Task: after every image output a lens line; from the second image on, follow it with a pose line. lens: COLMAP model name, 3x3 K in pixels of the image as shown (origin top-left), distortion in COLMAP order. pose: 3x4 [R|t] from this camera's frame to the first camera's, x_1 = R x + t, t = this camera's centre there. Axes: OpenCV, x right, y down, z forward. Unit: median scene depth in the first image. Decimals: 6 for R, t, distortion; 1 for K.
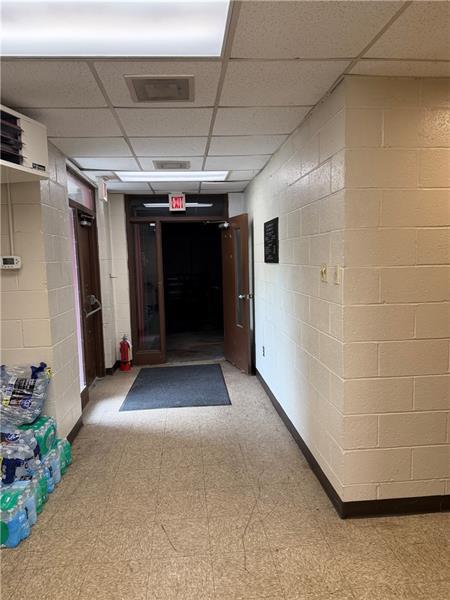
lens RADIAL K [[419.8, 0, 224.7], [0, 419.8, 299.5], [0, 0, 1]] dist [0.050044, -0.052694]
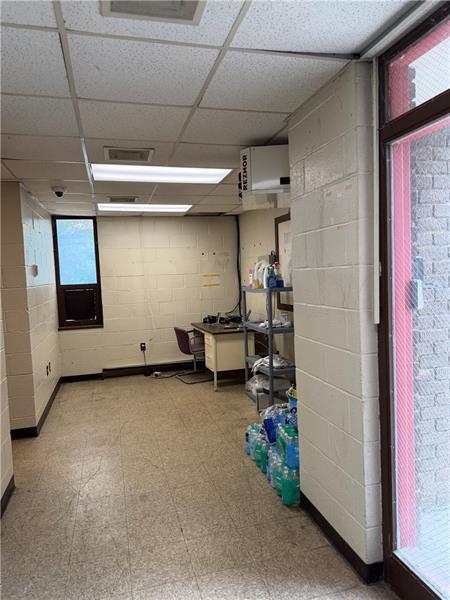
lens RADIAL K [[419.8, 0, 224.4], [0, 419.8, 300.8], [0, 0, 1]] dist [0.050044, -0.052694]
pose [[-0.982633, 0.081542, -0.166685, -0.134580], [0.051676, 0.982990, 0.176239, -0.173540], [0.178221, 0.164565, -0.970132, 1.739377]]
